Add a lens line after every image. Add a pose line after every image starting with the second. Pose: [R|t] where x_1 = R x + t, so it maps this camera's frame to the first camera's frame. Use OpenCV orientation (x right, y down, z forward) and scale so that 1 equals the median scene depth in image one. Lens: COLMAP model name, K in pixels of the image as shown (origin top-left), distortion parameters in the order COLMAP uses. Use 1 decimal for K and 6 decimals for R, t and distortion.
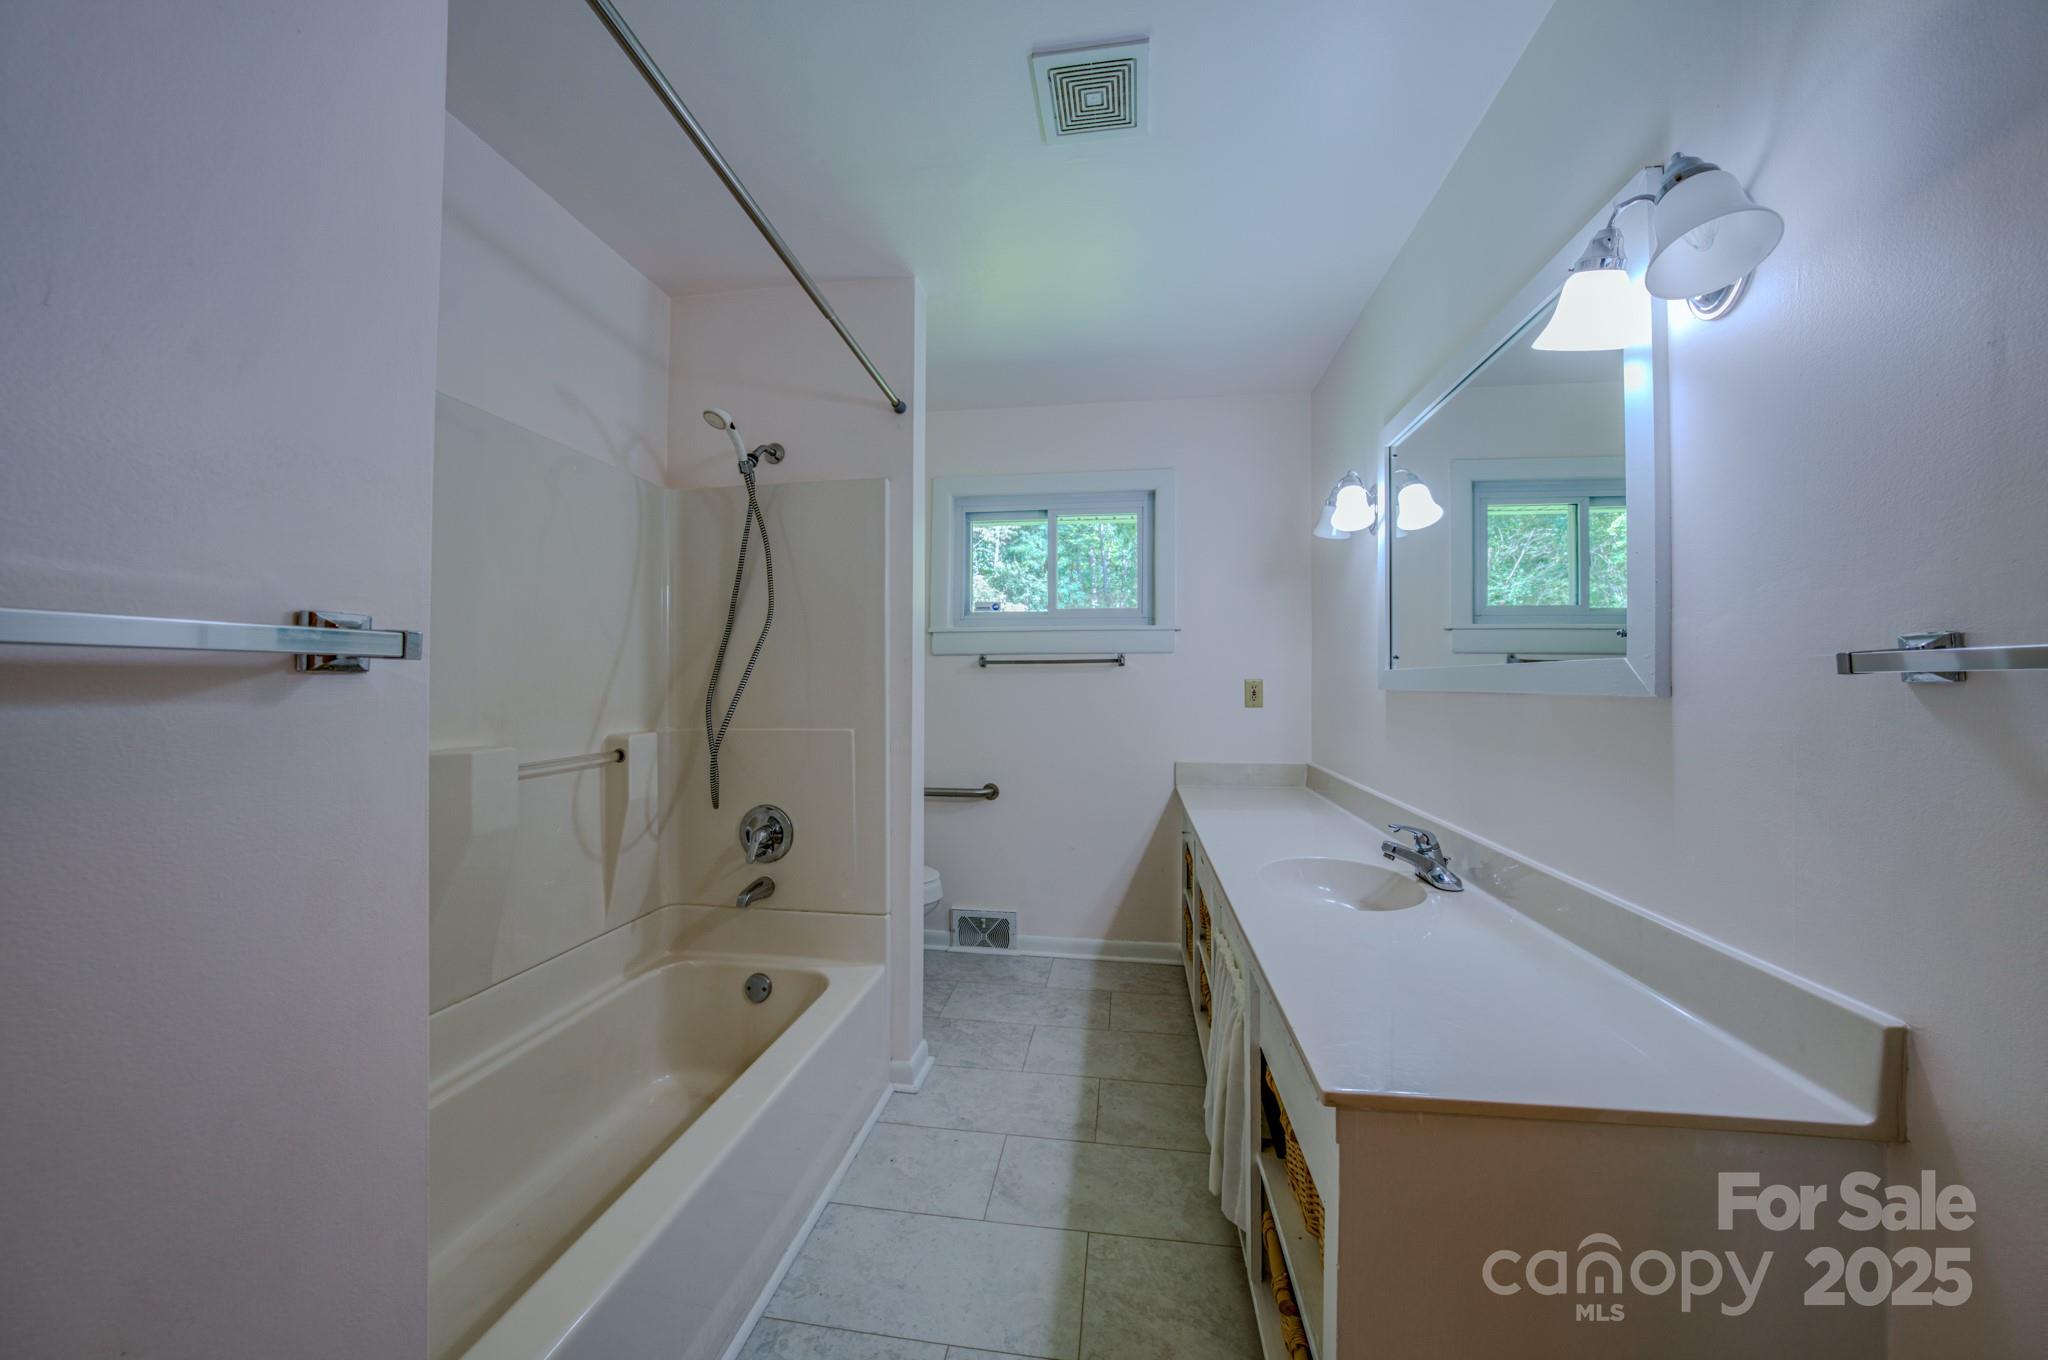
lens RADIAL K [[703.5, 0, 1022.3], [0, 703.5, 681.7], [0, 0, 1]] dist [-0.013850, -0.000024]
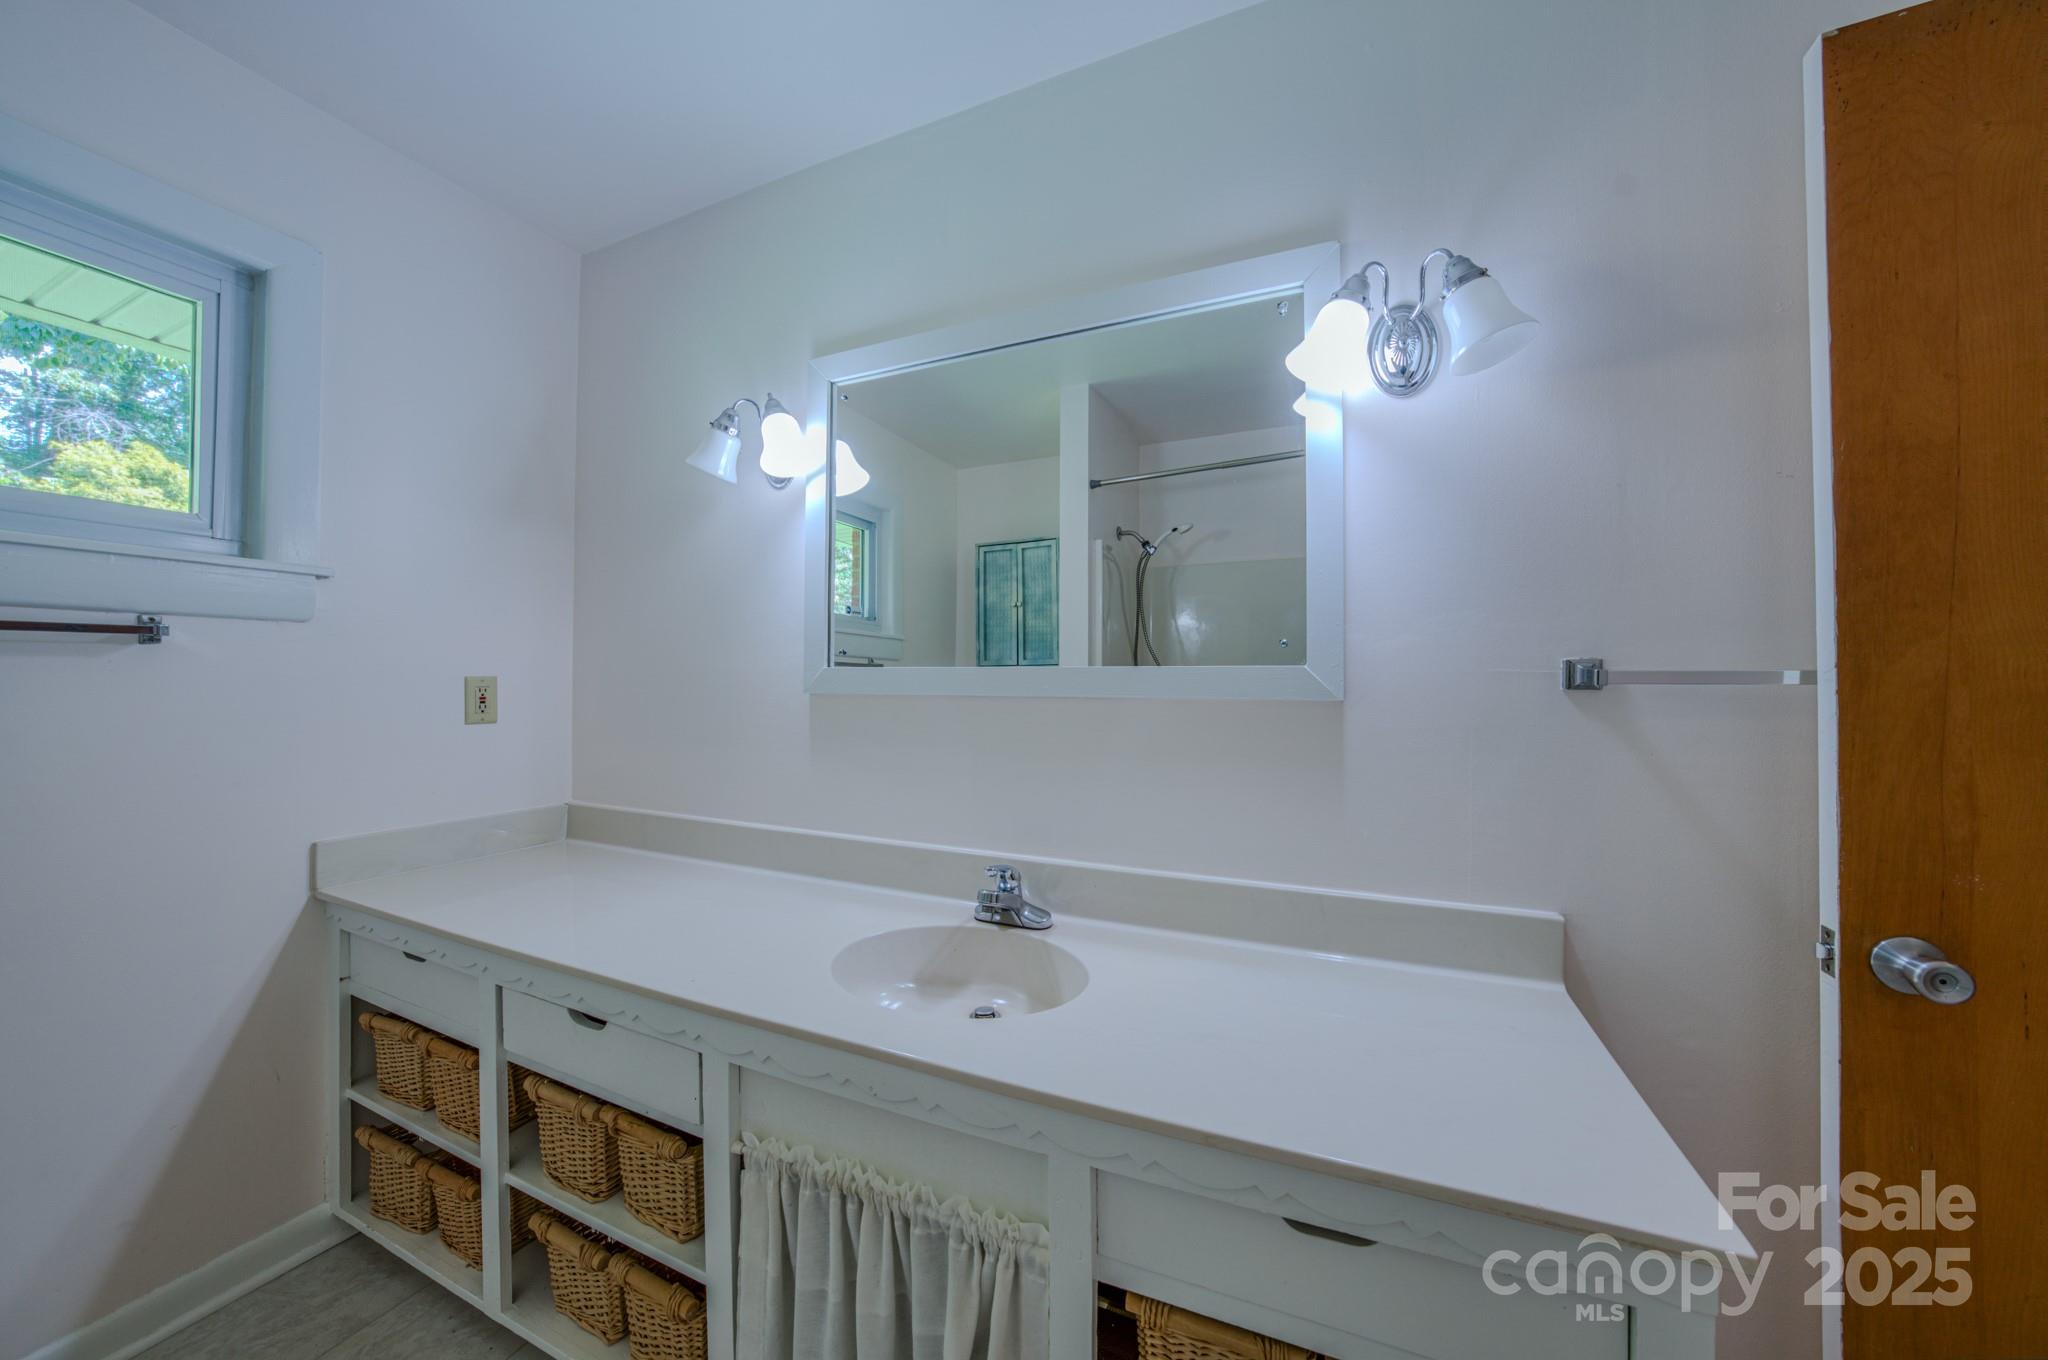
lens RADIAL K [[703.5, 0, 1020.4], [0, 703.5, 677.7], [0, 0, 1]] dist [-0.013850, -0.000024]
pose [[0.292187, 0.002687, 0.956357, -0.104684], [-0.004887, 0.999987, -0.001316, -0.004007], [-0.956349, -0.004289, 0.292196, 0.387304]]
